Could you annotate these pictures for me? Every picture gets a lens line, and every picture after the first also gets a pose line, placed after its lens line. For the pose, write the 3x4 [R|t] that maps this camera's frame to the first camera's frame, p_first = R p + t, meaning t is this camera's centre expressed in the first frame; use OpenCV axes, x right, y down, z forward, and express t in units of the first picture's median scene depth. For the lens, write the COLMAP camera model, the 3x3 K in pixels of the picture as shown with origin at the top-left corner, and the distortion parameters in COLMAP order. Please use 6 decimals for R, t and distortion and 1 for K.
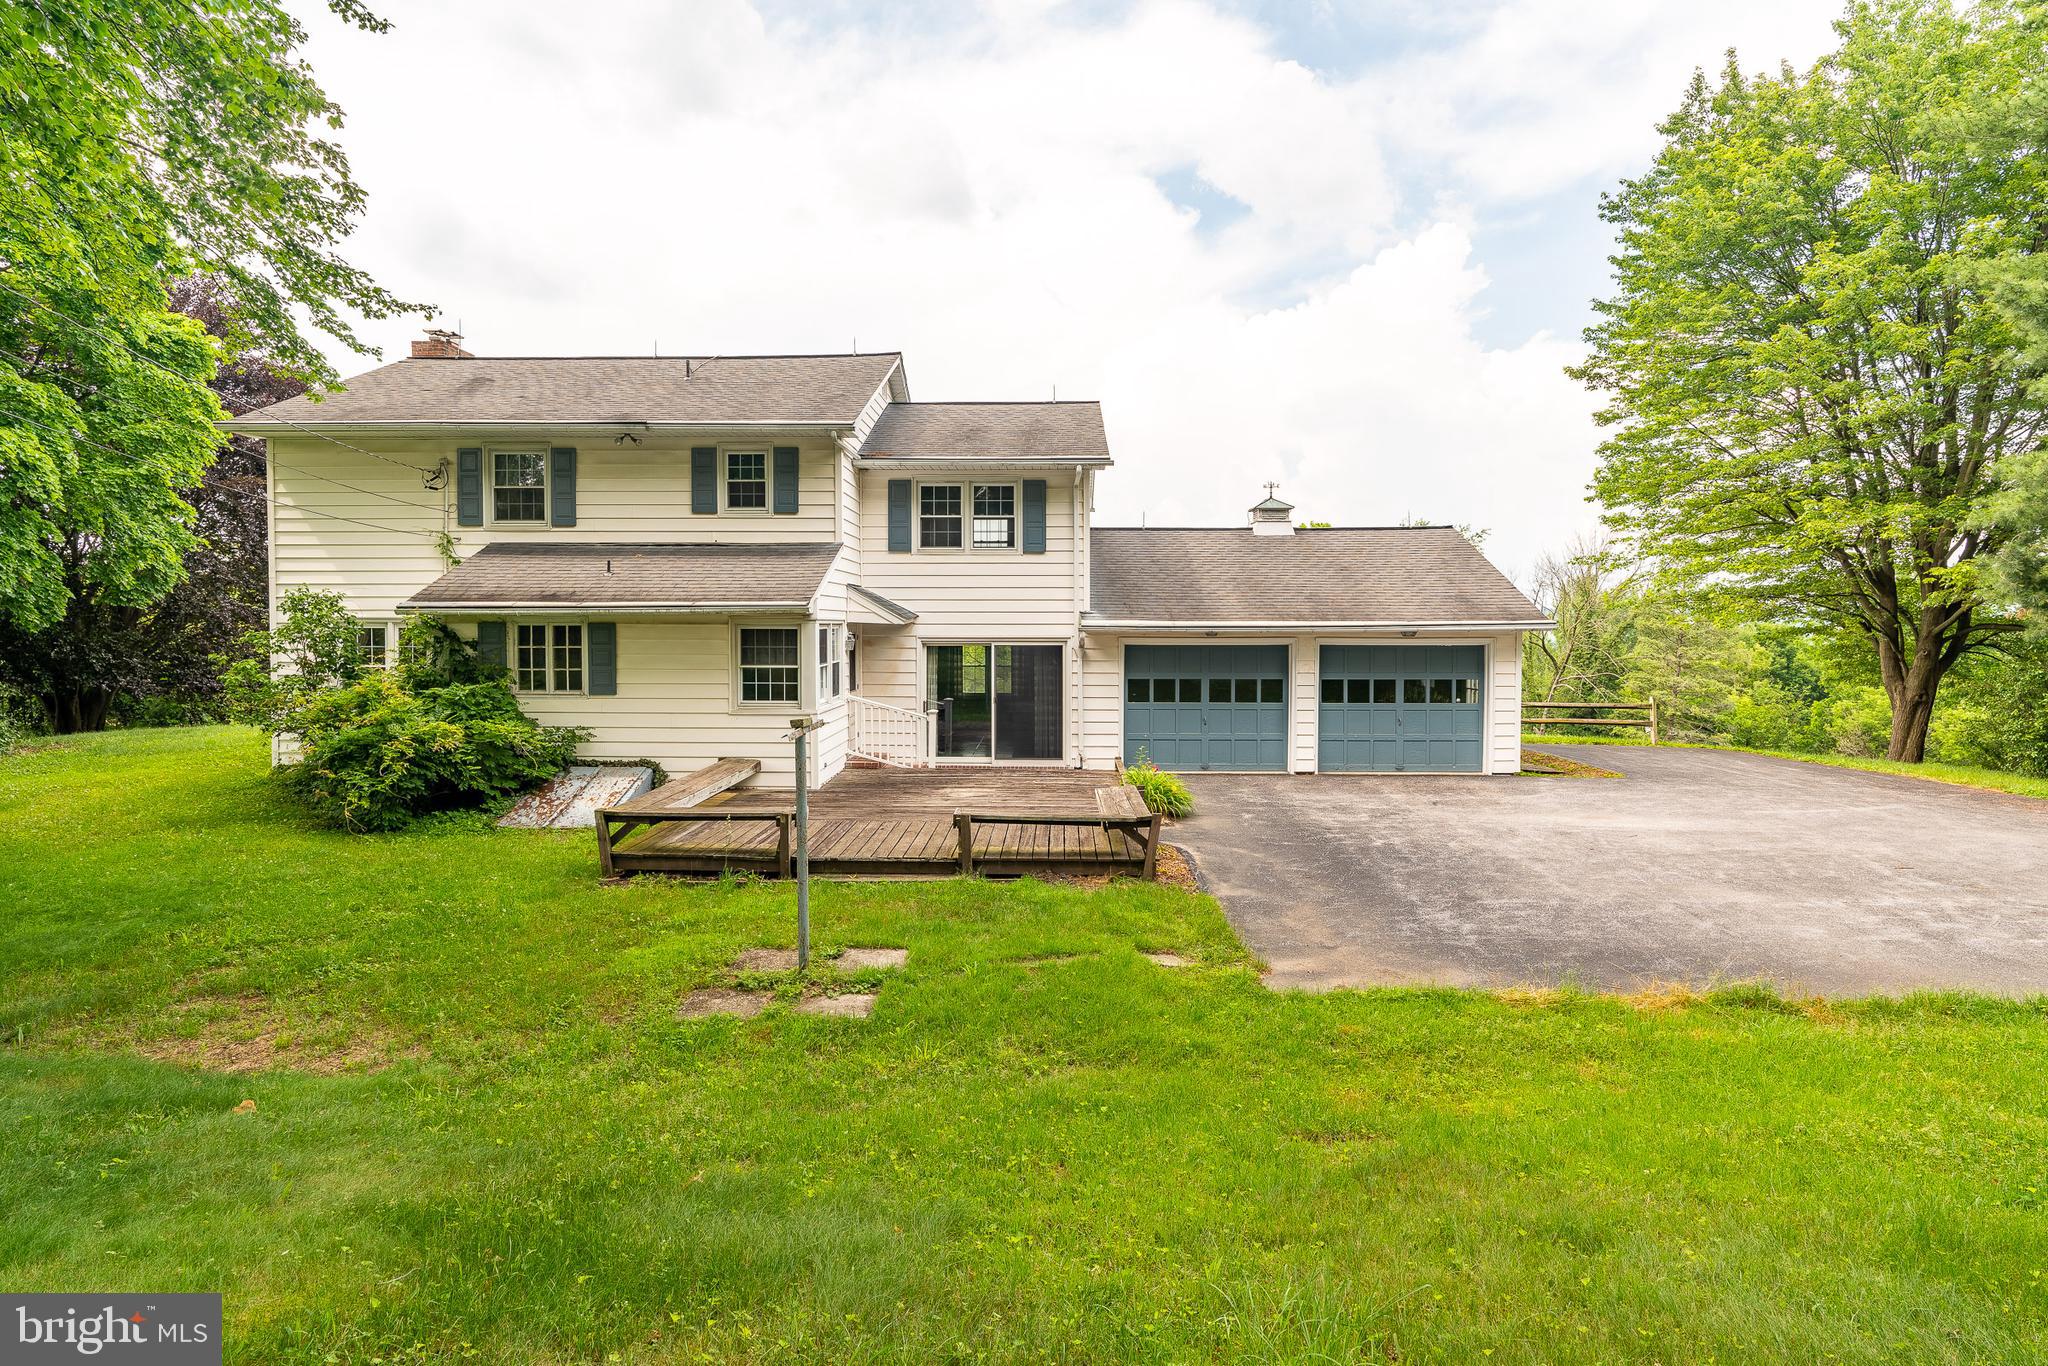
lens RADIAL K [[1084.4, 0, 1010.6], [0, 1084.4, 674.2], [0, 0, 1]] dist [-0.001778, -0.000228]
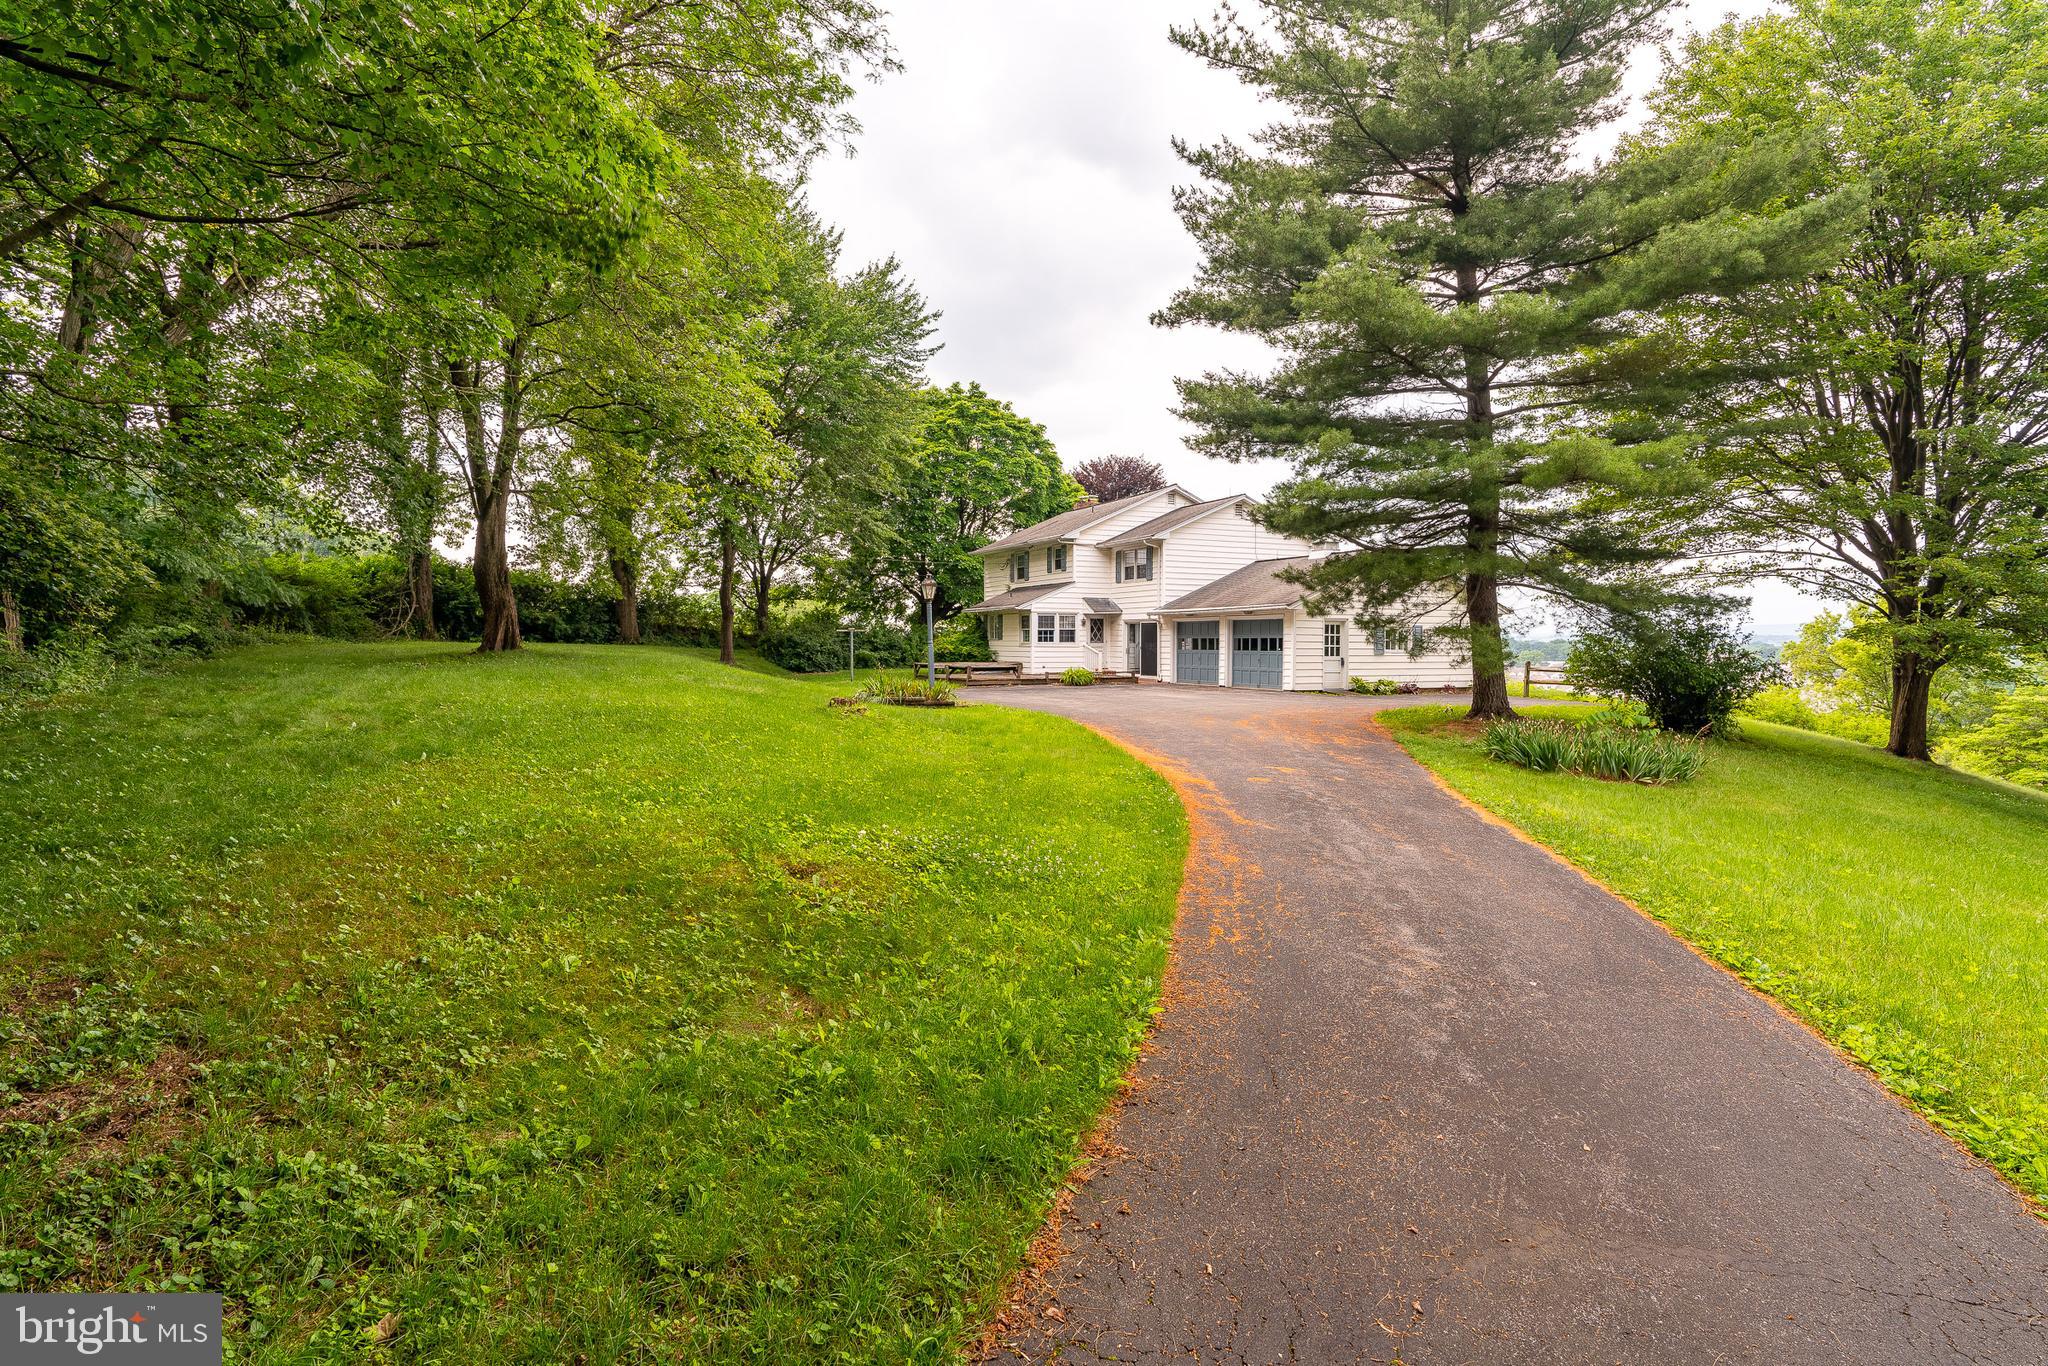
lens RADIAL K [[1036.2, 0, 1018.1], [0, 1036.2, 650.6], [0, 0, 1]] dist [-0.004697, 0.001629]
pose [[0.438642, 0.007823, -0.898628, 1.774133], [-0.046668, 0.998811, -0.014085, 0.071101], [0.897449, 0.048115, 0.438486, -0.138890]]
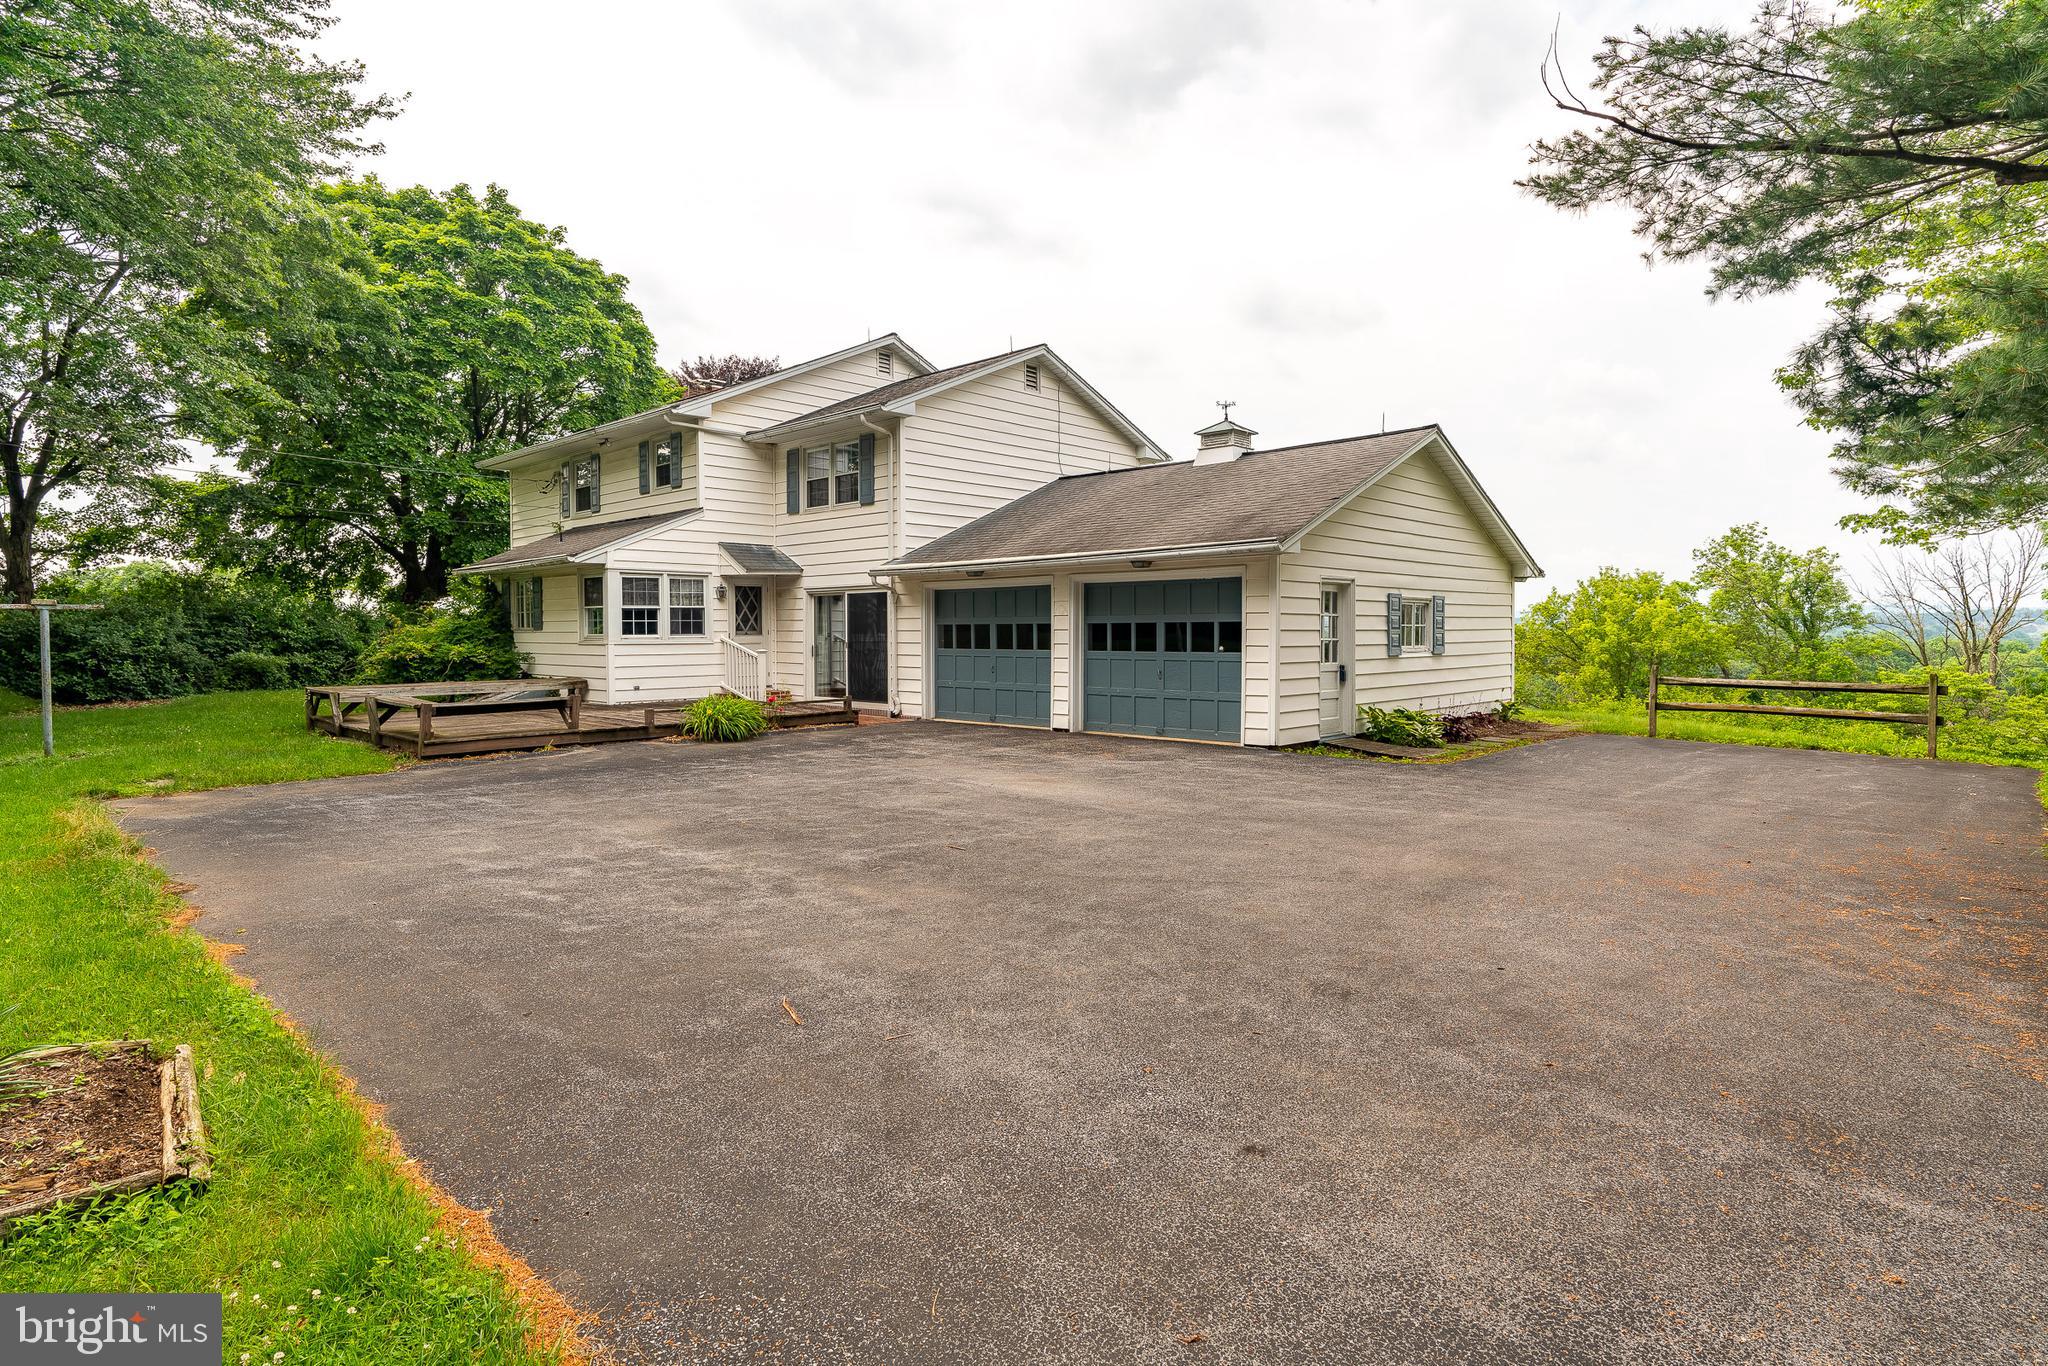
lens RADIAL K [[1066.2, 0, 1015.3], [0, 1066.2, 651.3], [0, 0, 1]] dist [-0.007805, 0.000698]
pose [[0.739888, 0.009333, -0.672665, 0.821468], [-0.028858, 0.999424, -0.017875, 0.044331], [0.672110, 0.032637, 0.739731, 0.340572]]
